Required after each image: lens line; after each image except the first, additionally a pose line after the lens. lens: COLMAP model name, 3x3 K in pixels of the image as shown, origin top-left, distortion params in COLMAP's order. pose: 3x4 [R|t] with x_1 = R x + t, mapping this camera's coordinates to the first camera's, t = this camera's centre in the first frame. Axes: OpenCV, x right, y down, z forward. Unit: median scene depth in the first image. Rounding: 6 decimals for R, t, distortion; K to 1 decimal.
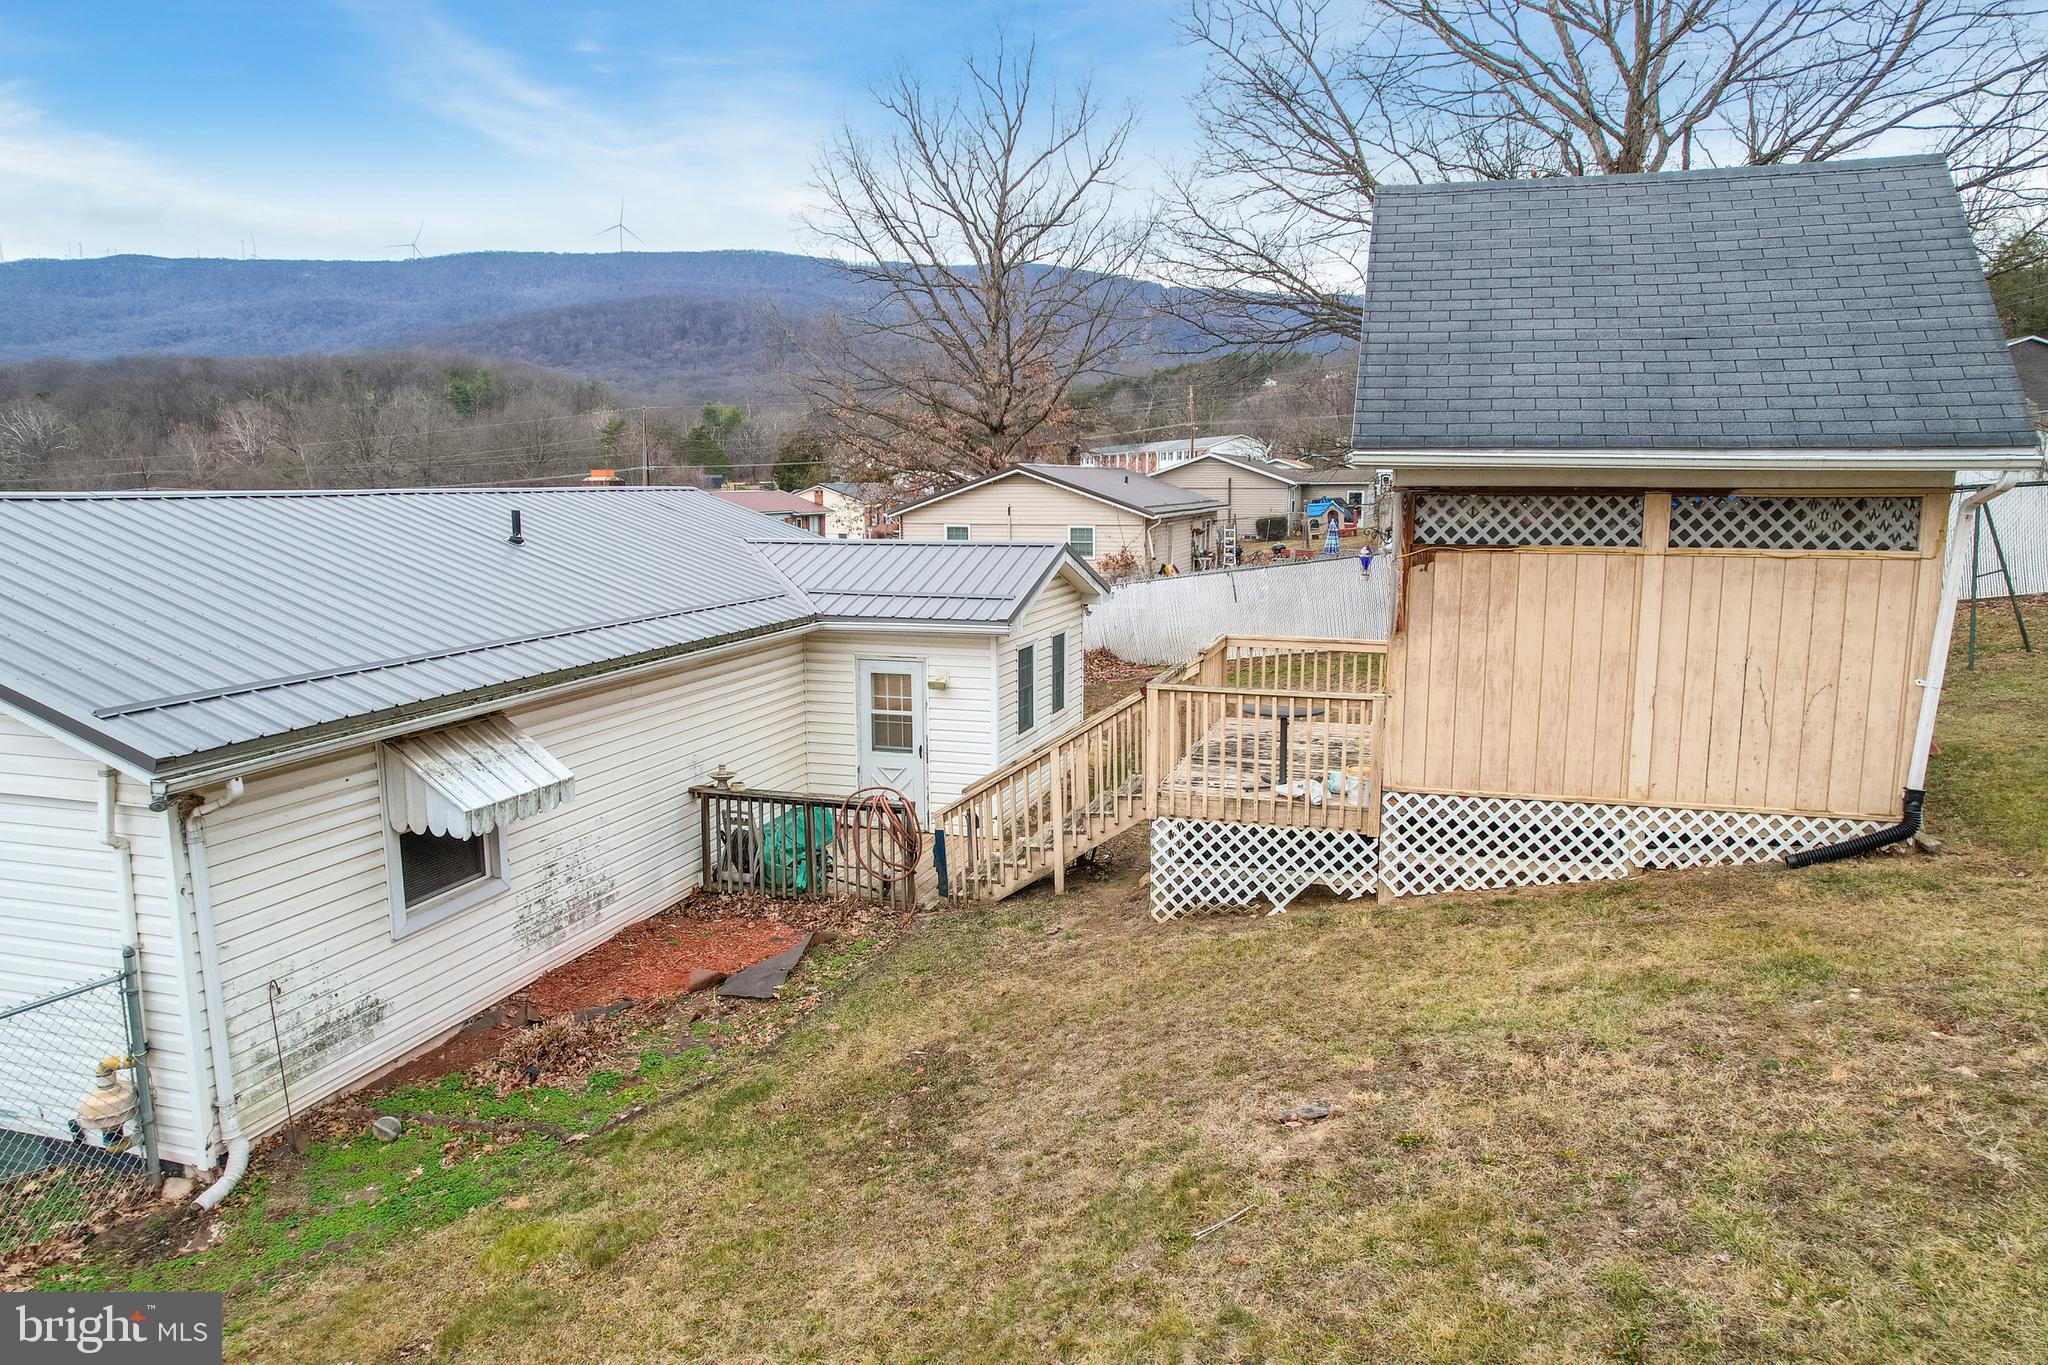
lens RADIAL K [[1313.5, 0, 1032.6], [0, 1313.5, 677.3], [0, 0, 1]] dist [-0.084038, 0.080225]
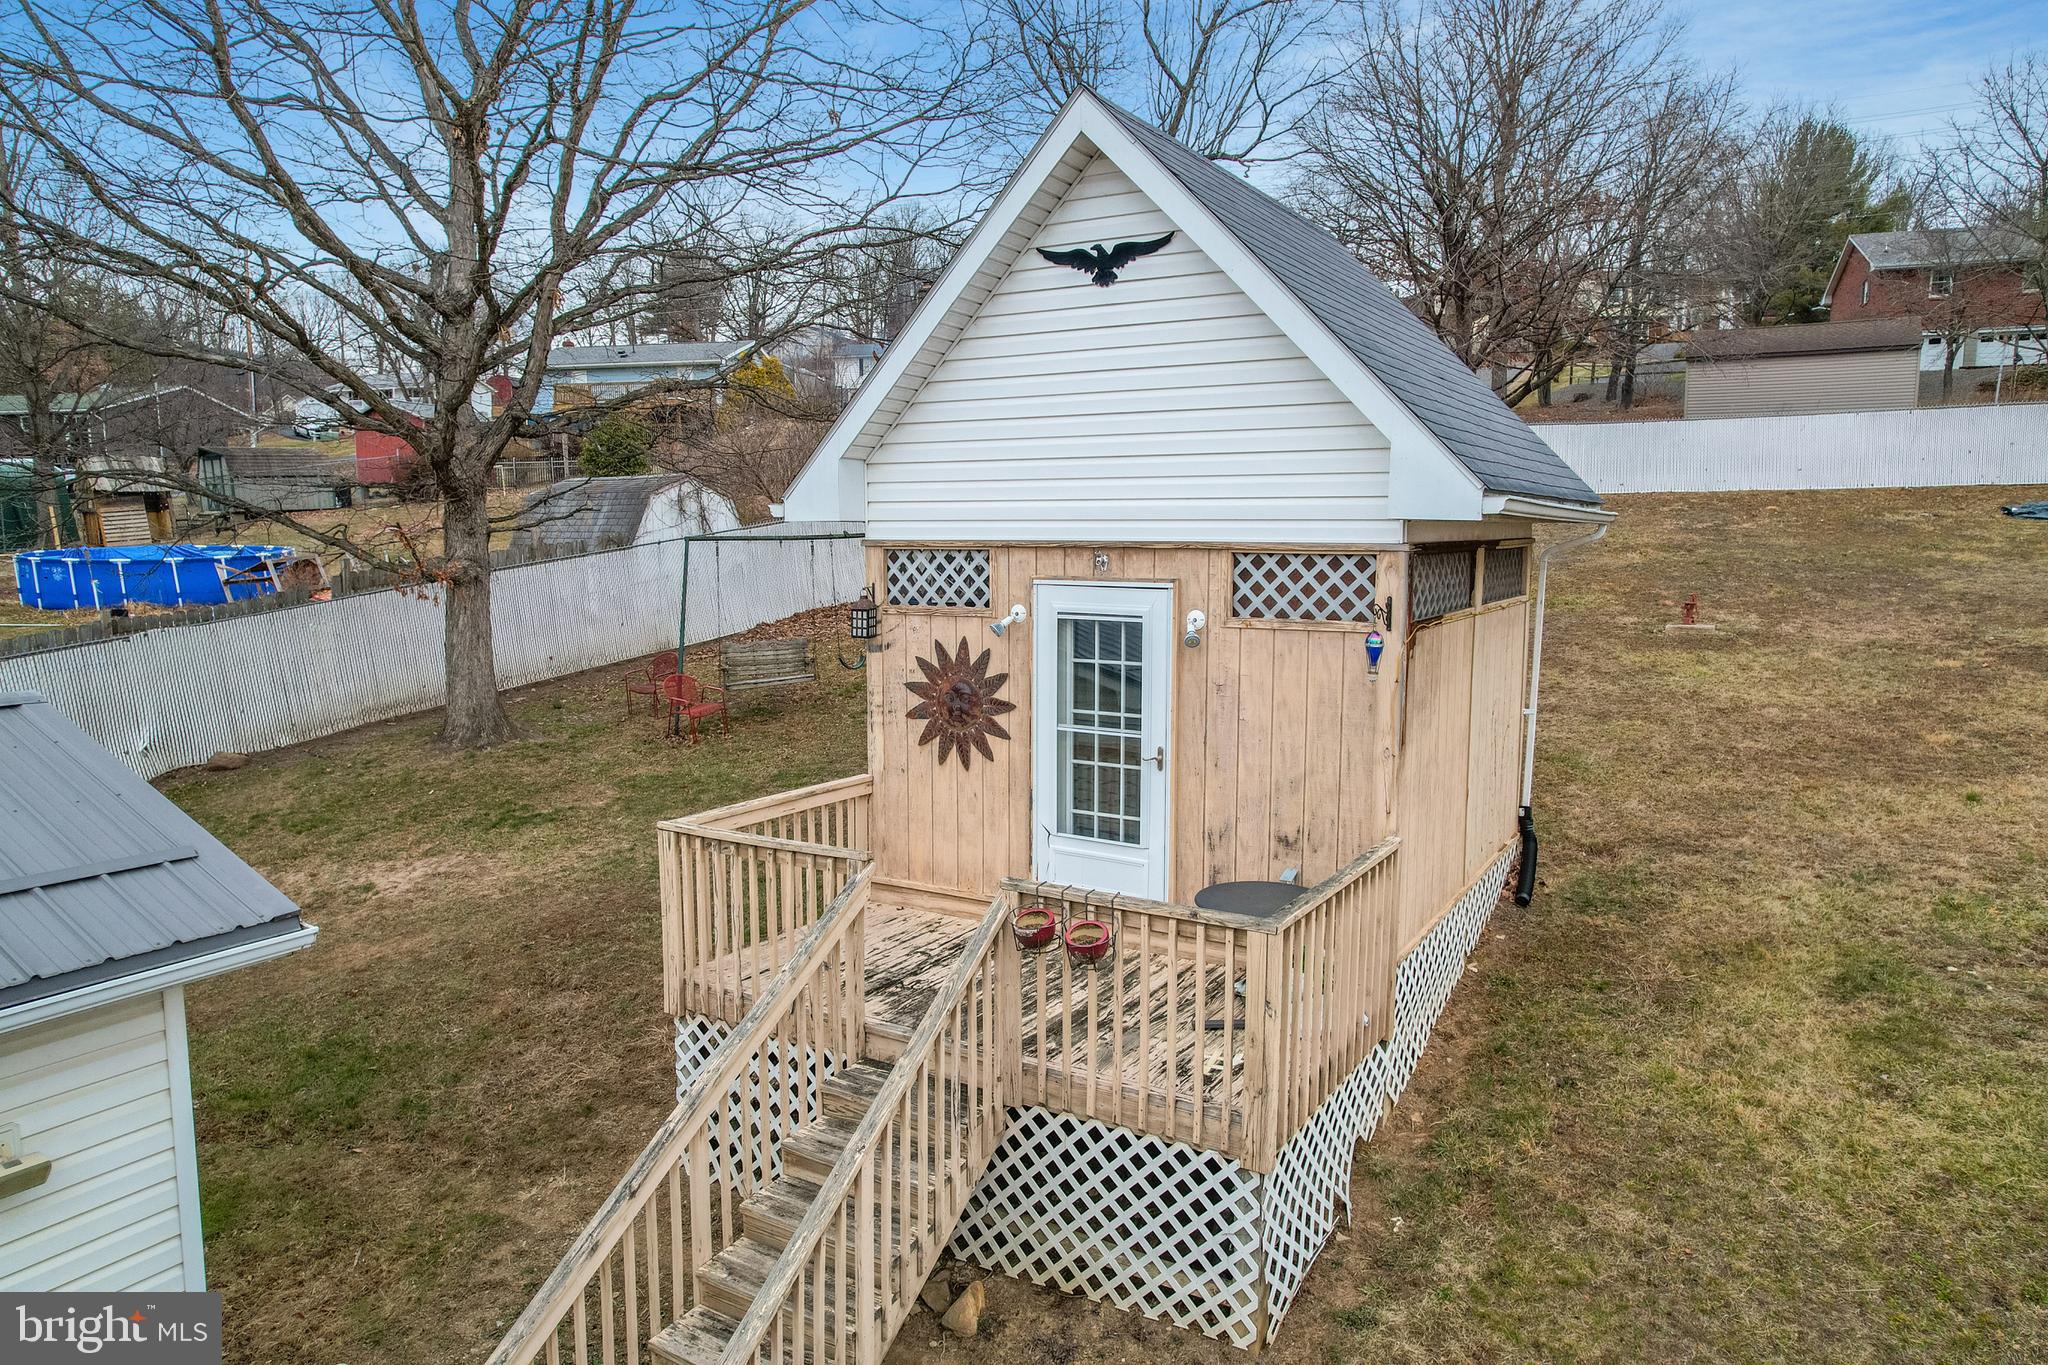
lens RADIAL K [[1311.8, 0, 1031.3], [0, 1311.8, 676.9], [0, 0, 1]] dist [-0.076963, 0.071110]
pose [[0.245312, -0.109713, 0.963216, -0.467401], [0.143458, 0.986745, 0.075857, -0.160940], [-0.958771, 0.119572, 0.257800, 1.039426]]
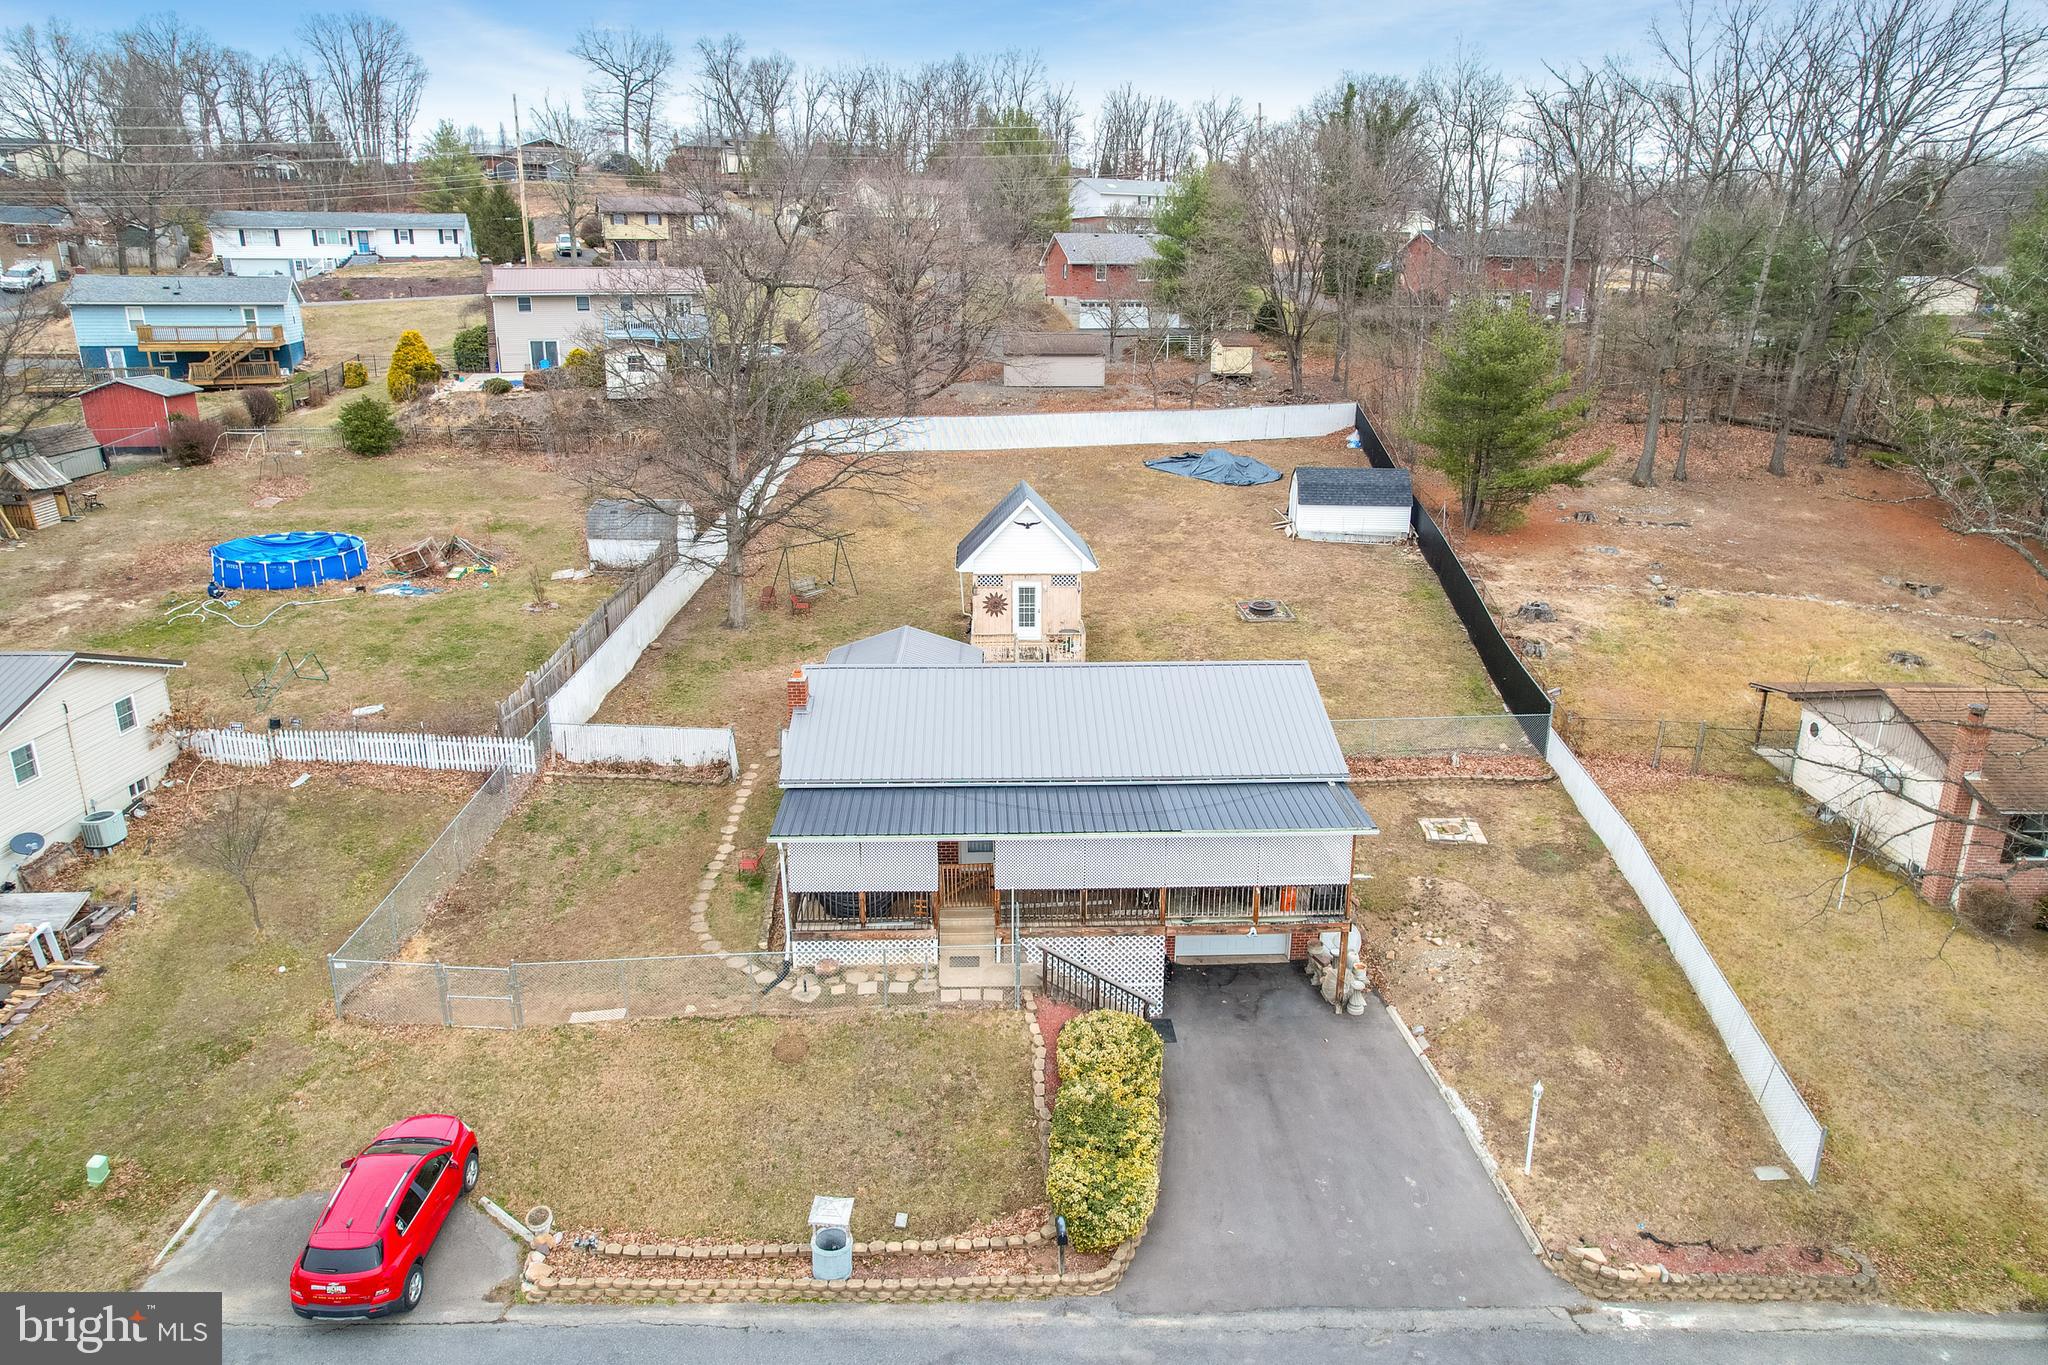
lens RADIAL K [[1311.8, 0, 1031.3], [0, 1311.8, 676.9], [0, 0, 1]] dist [-0.076963, 0.071110]
pose [[-0.328284, -0.267547, 0.905896, -3.855348], [0.137352, 0.935333, 0.326015, -1.312819], [-0.934539, 0.231452, -0.270307, 2.485930]]
